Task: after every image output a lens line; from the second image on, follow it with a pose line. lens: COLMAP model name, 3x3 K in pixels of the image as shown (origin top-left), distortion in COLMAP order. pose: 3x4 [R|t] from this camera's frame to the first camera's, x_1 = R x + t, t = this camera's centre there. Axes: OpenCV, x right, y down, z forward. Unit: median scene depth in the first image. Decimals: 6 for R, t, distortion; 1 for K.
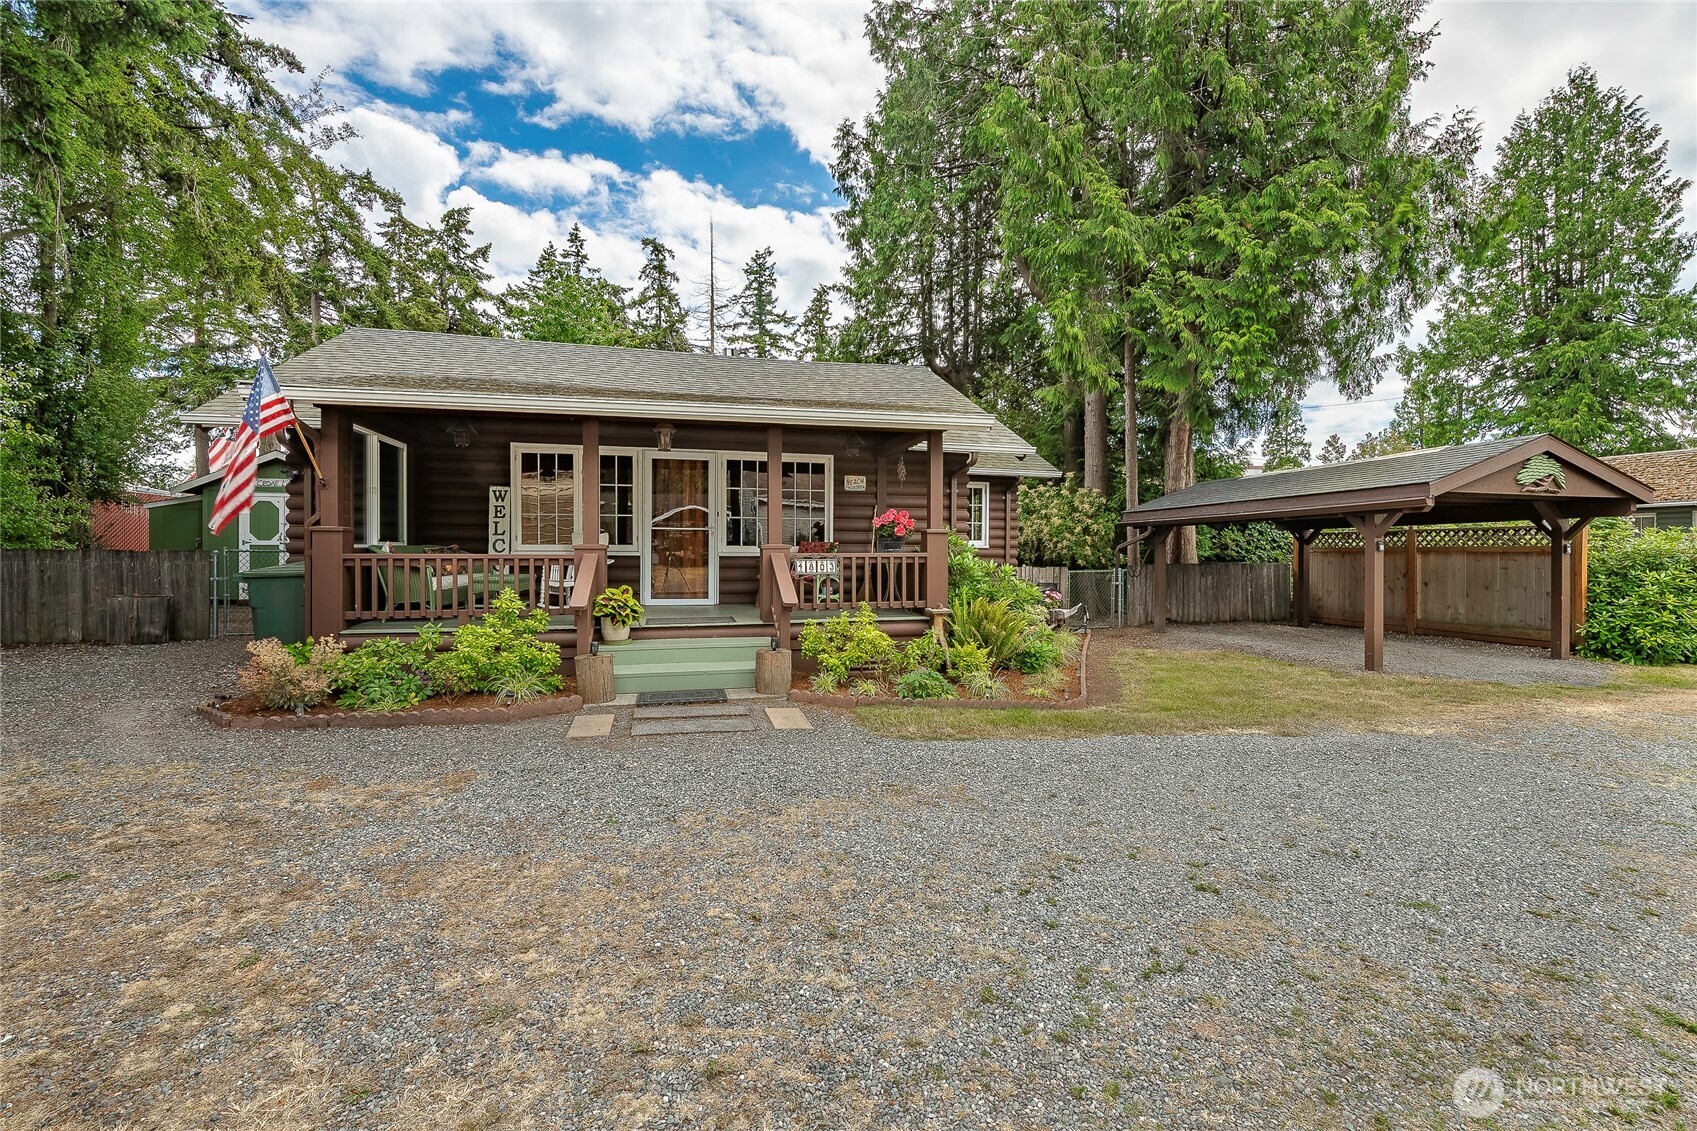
lens RADIAL K [[758.4, 0, 845.5], [0, 758.4, 555.4], [0, 0, 1]] dist [-0.003504, -0.000733]
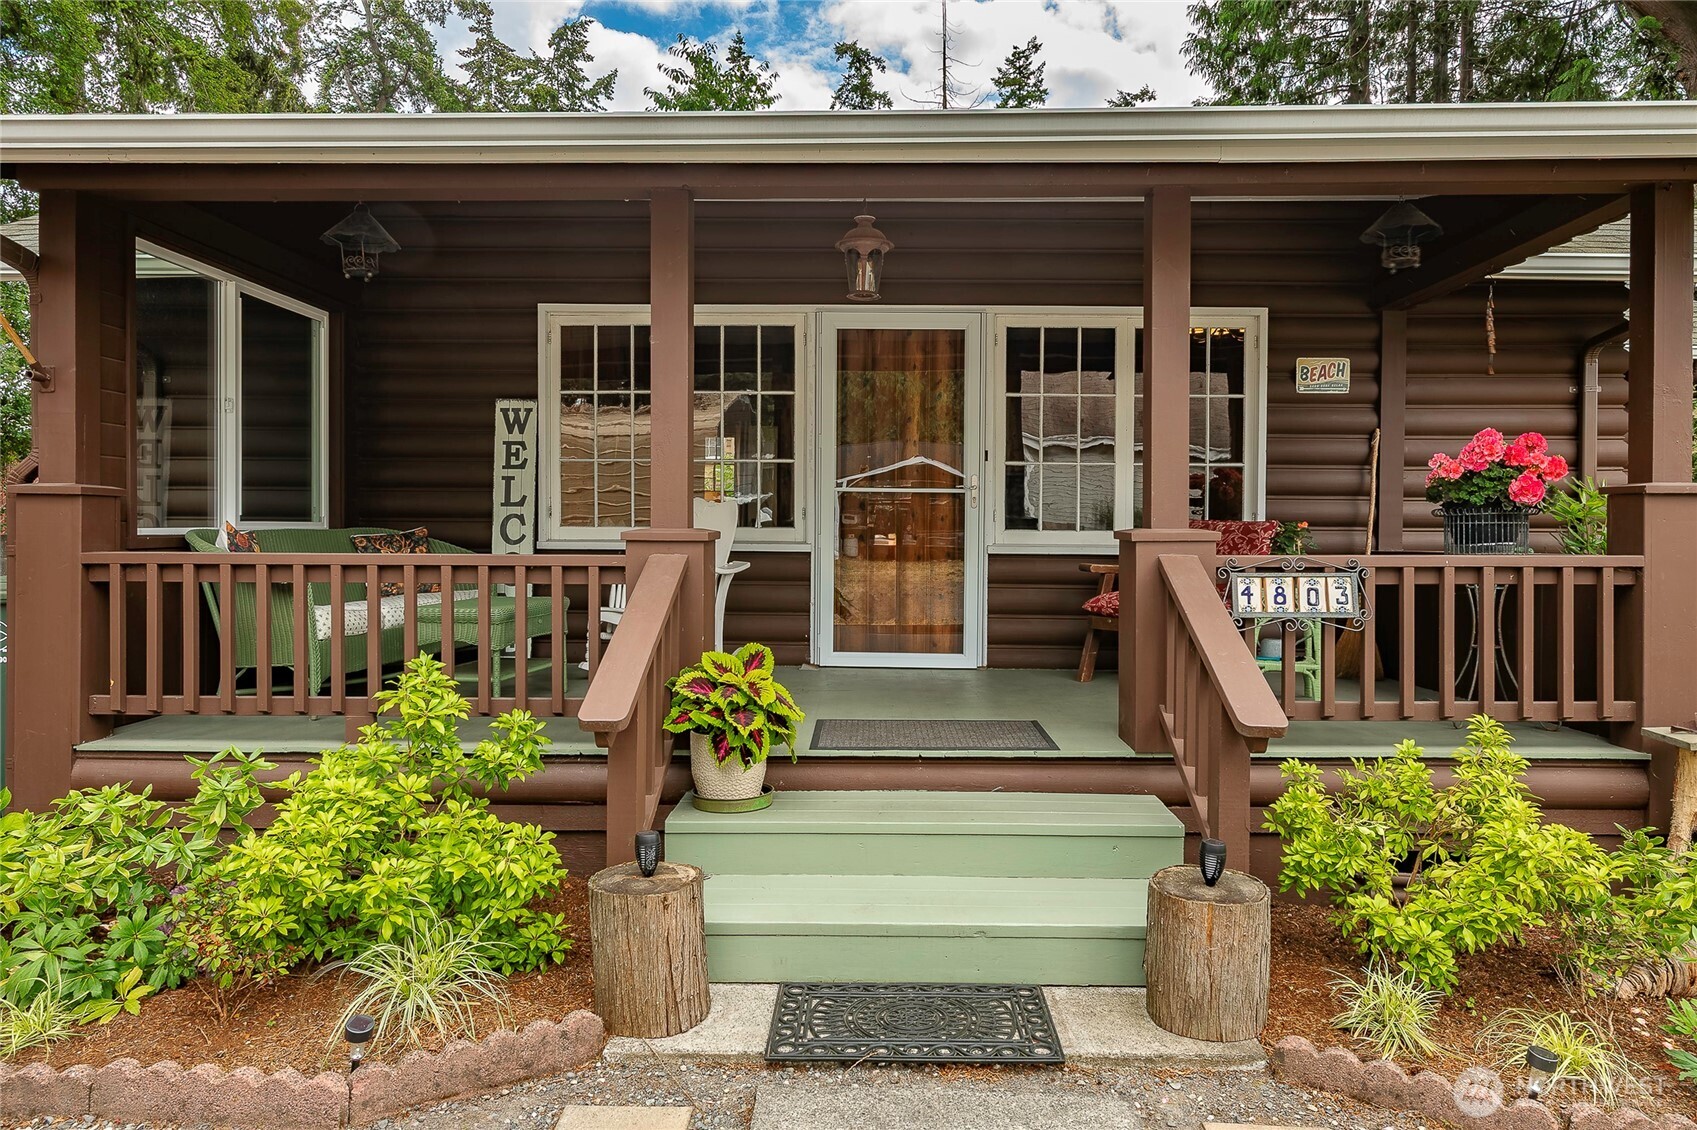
lens RADIAL K [[1143.5, 0, 832.7], [0, 1143.5, 536.7], [0, 0, 1]] dist [0.006141, 0.002175]
pose [[0.965034, 0.004654, -0.262085, -0.082841], [-0.004893, 0.999988, -0.000260, -0.008156], [0.262080, 0.001534, 0.965045, 0.356522]]
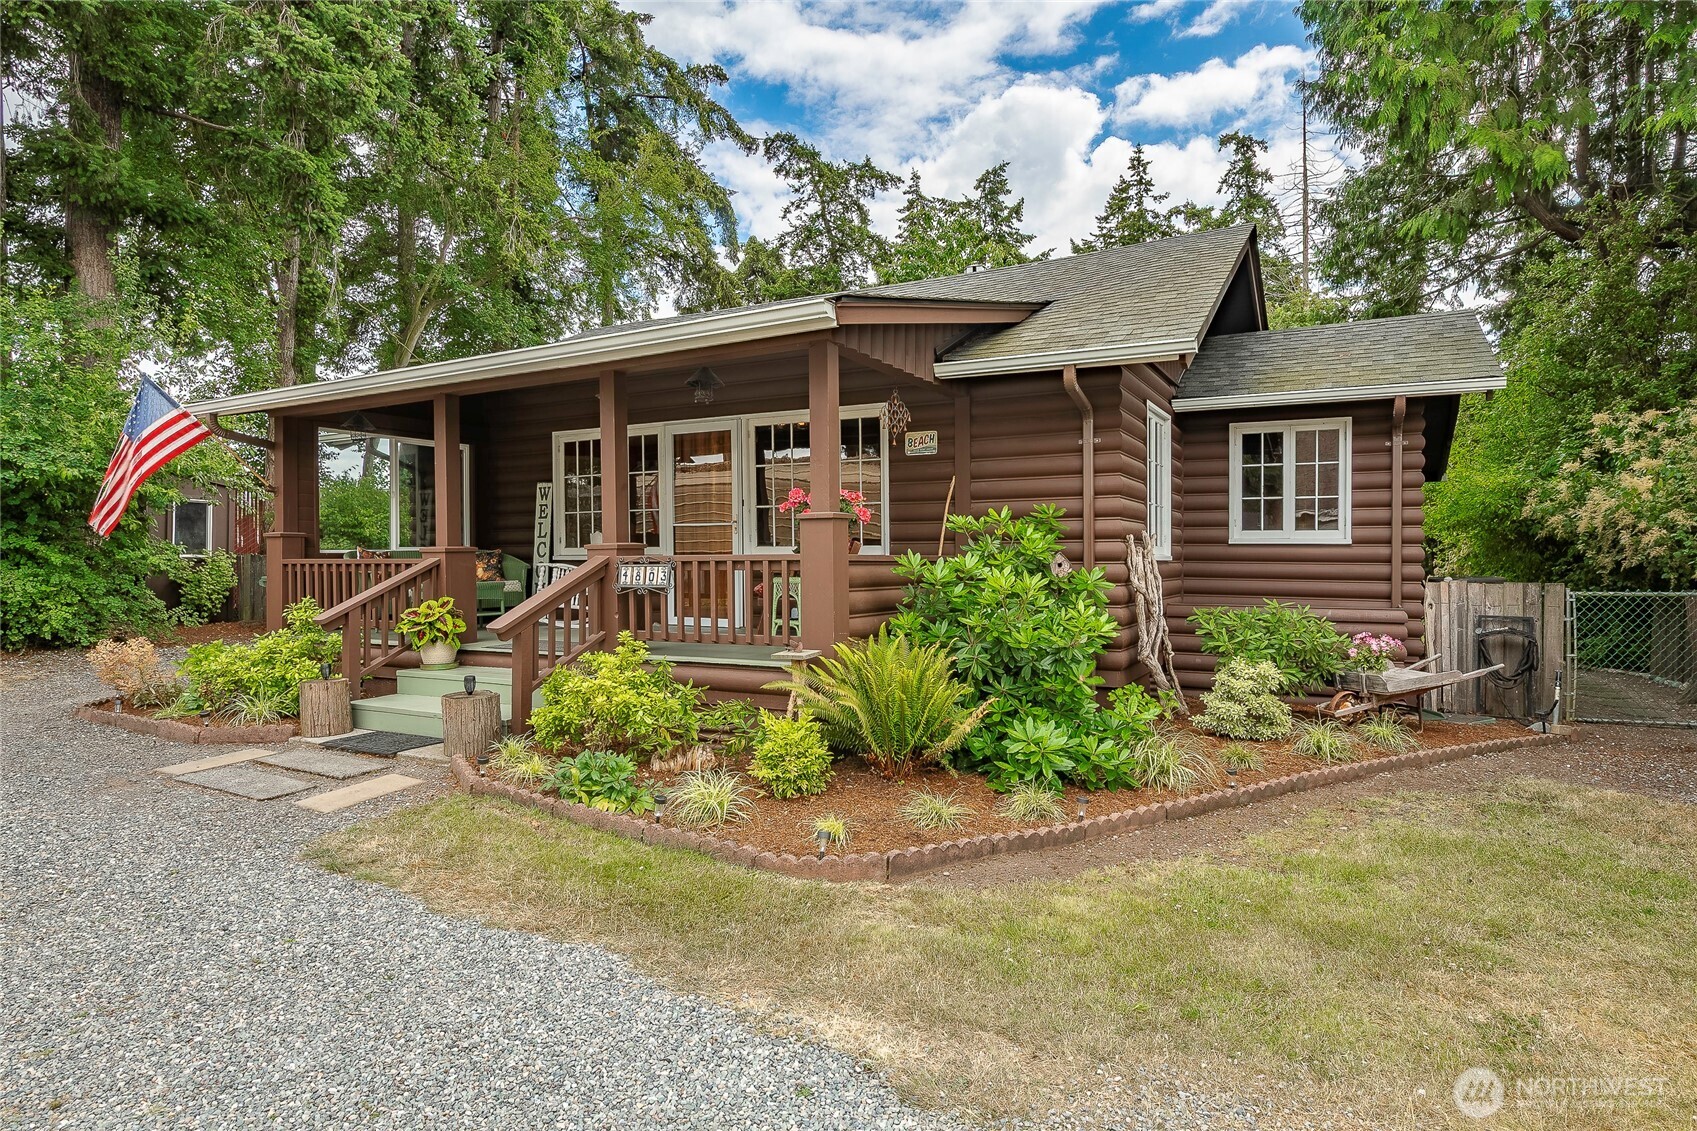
lens RADIAL K [[933.3, 0, 853.5], [0, 933.3, 558.0], [0, 0, 1]] dist [0.005943, -0.001774]
pose [[0.731853, -0.004146, -0.681449, 0.519703], [0.002383, 0.999991, -0.003524, 0.002039], [0.681458, 0.000955, 0.731857, 0.418353]]
